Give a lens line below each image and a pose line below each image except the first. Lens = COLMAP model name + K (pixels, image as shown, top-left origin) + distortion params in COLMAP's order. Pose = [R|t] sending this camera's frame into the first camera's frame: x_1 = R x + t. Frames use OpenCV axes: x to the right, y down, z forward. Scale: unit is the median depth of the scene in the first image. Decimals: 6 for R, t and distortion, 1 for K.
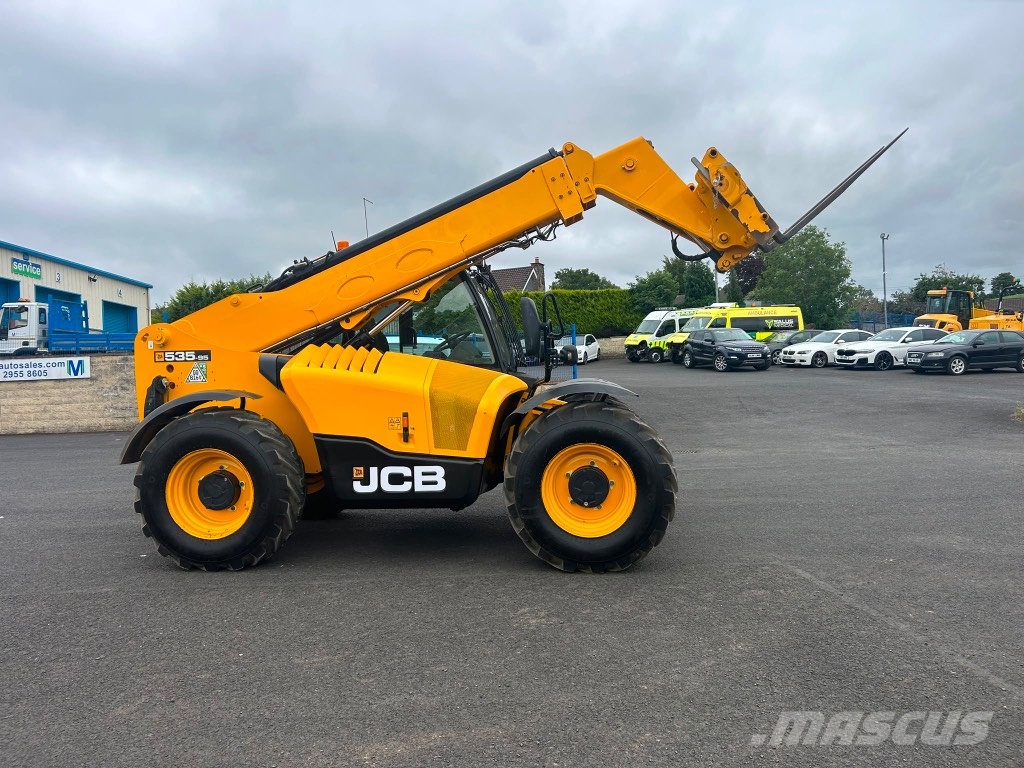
lens RADIAL K [[767.7, 0, 507.7], [0, 767.7, 375.1], [0, 0, 1]] dist [0.060272, -0.073555]
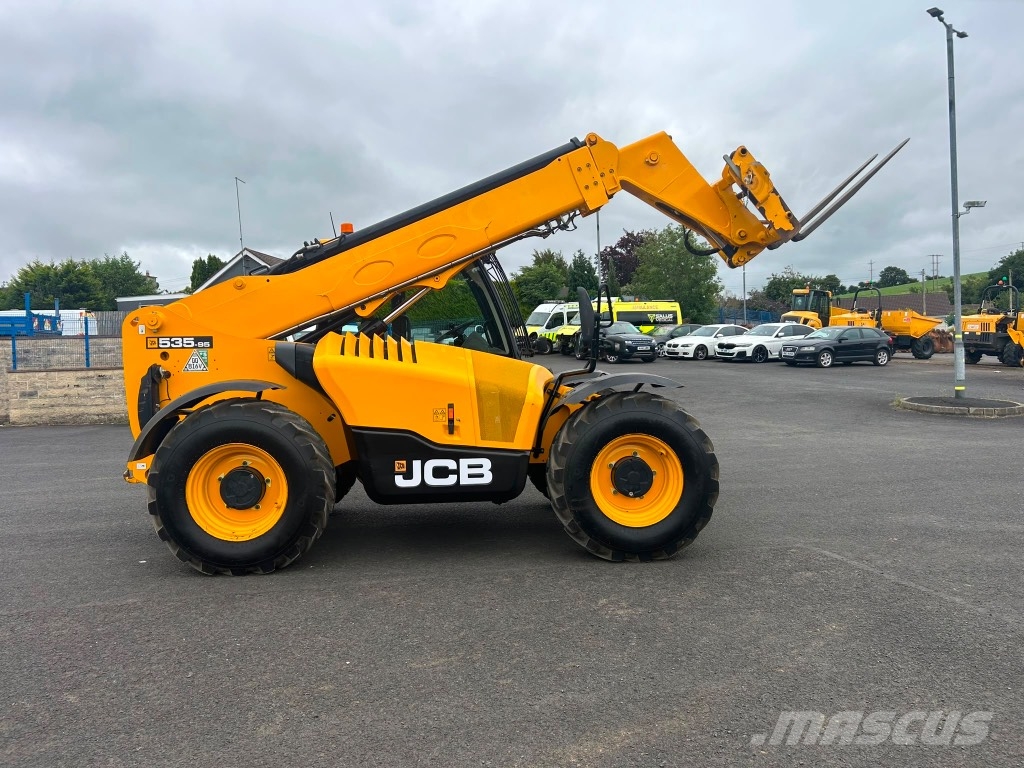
lens RADIAL K [[767.7, 0, 506.1], [0, 767.7, 375.8], [0, 0, 1]] dist [0.067948, -0.077438]
pose [[0.984654, 0.003771, 0.174478, -0.226937], [-0.006085, 0.999900, 0.012729, 0.000781], [-0.174413, -0.013595, 0.984579, 0.034288]]
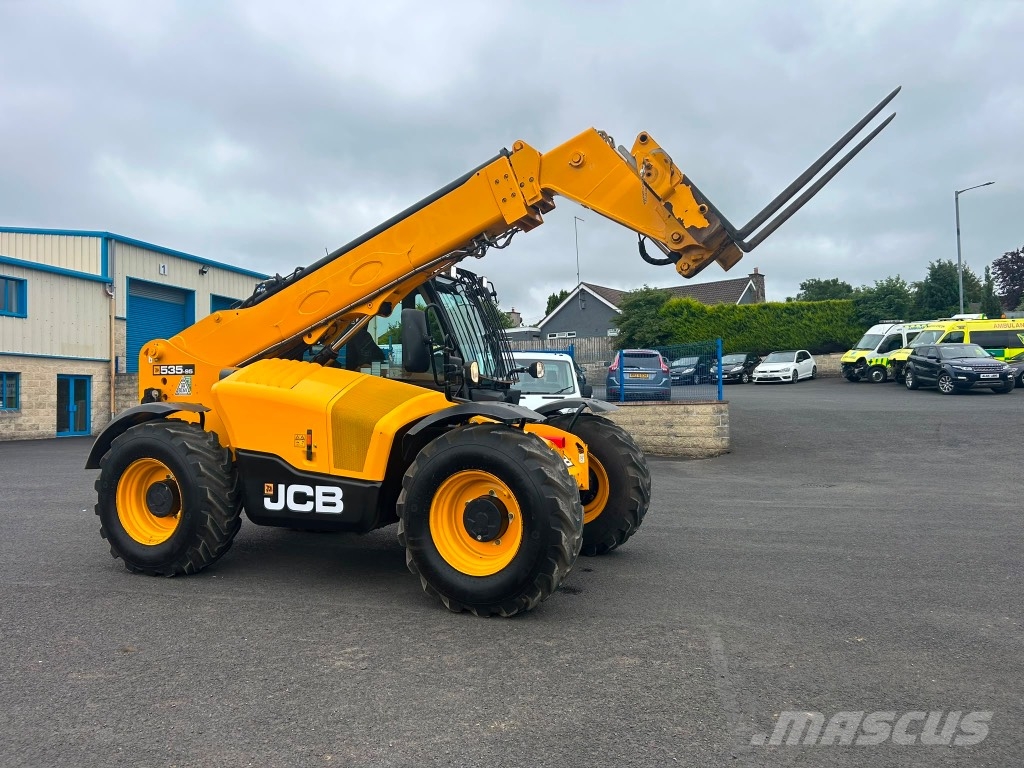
lens RADIAL K [[767.7, 0, 510.7], [0, 767.7, 376.1], [0, 0, 1]] dist [0.060272, -0.073555]
pose [[0.952429, 0.010944, -0.304565, 0.392962], [-0.016986, 0.999708, -0.017195, -0.006332], [0.304288, 0.021550, 0.952336, 0.144813]]
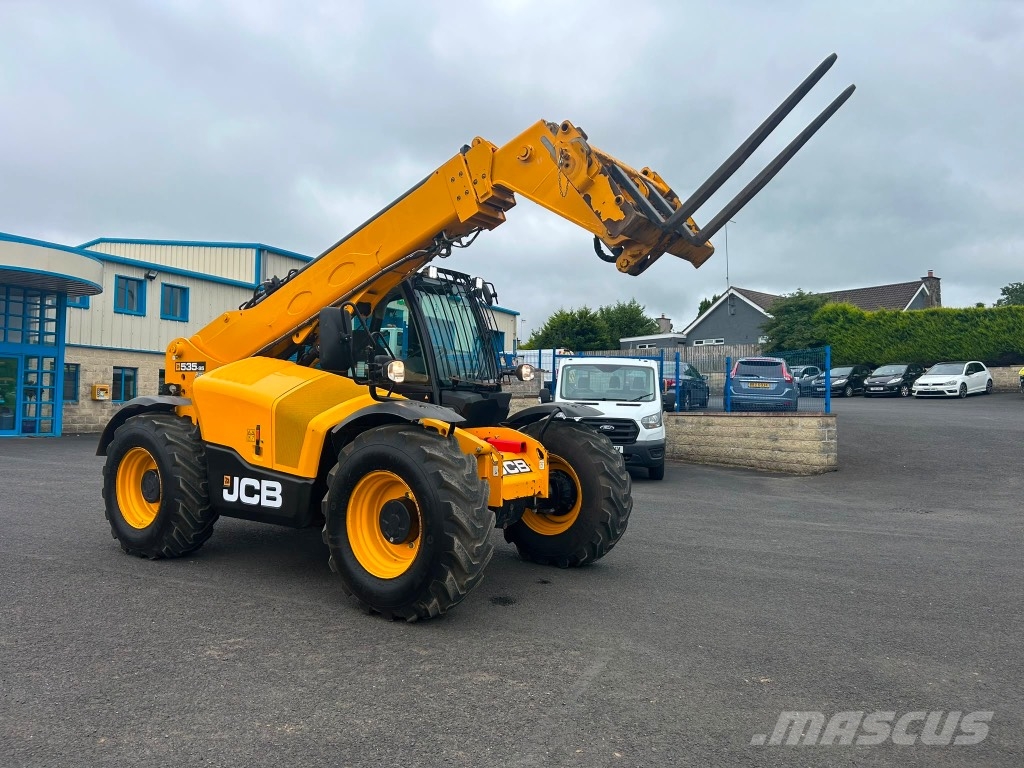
lens RADIAL K [[767.7, 0, 512.7], [0, 767.7, 378.8], [0, 0, 1]] dist [0.067948, -0.077438]
pose [[0.867660, 0.027345, -0.496406, 0.633120], [-0.040859, 0.999031, -0.016383, -0.008405], [0.495477, 0.034497, 0.867936, 0.280490]]
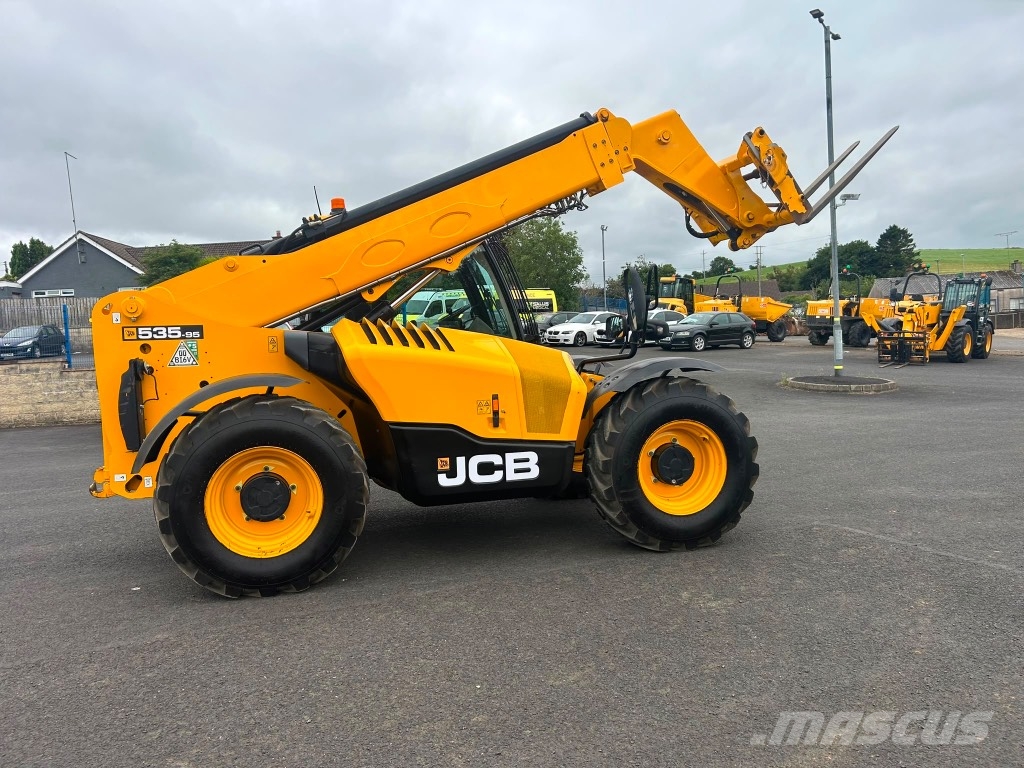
lens RADIAL K [[767.7, 0, 505.9], [0, 767.7, 380.8], [0, 0, 1]] dist [0.067948, -0.077438]
pose [[0.933340, -0.024633, 0.358147, -0.430077], [0.013155, 0.999320, 0.034450, 0.002085], [-0.358752, -0.027442, 0.933030, 0.154246]]
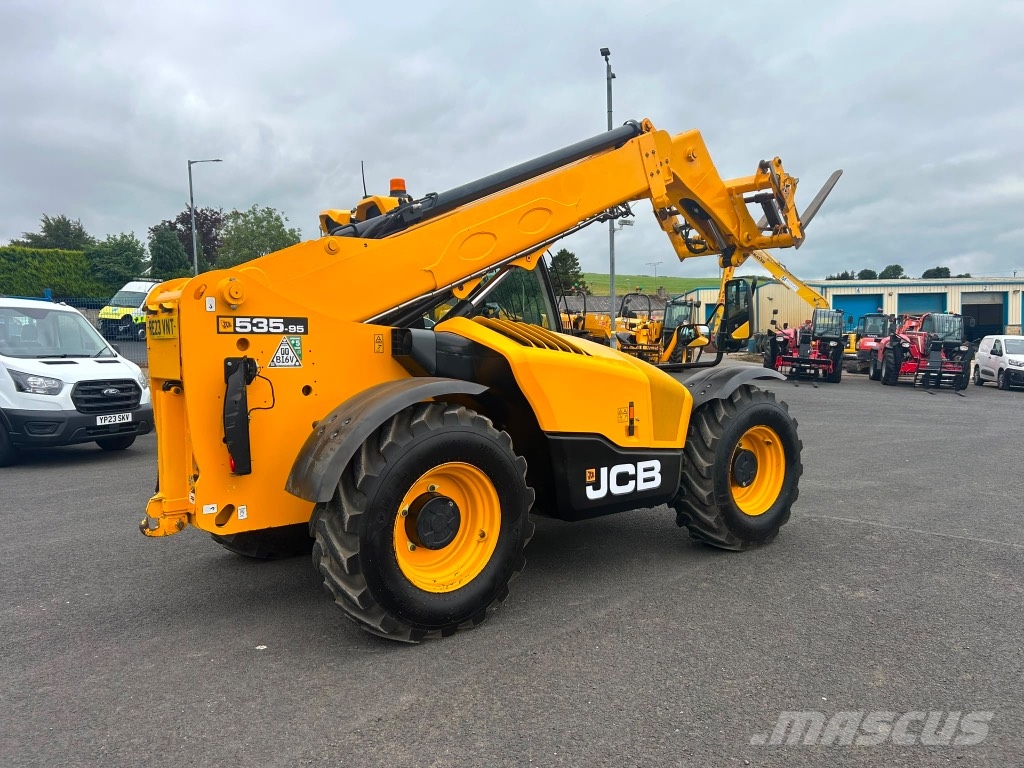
lens RADIAL K [[767.7, 0, 504.4], [0, 767.7, 391.9], [0, 0, 1]] dist [0.067948, -0.077438]
pose [[0.715644, -0.024480, 0.698036, -0.819932], [-0.008350, 0.999014, 0.043595, 0.000760], [-0.698415, -0.037027, 0.714734, 0.465249]]
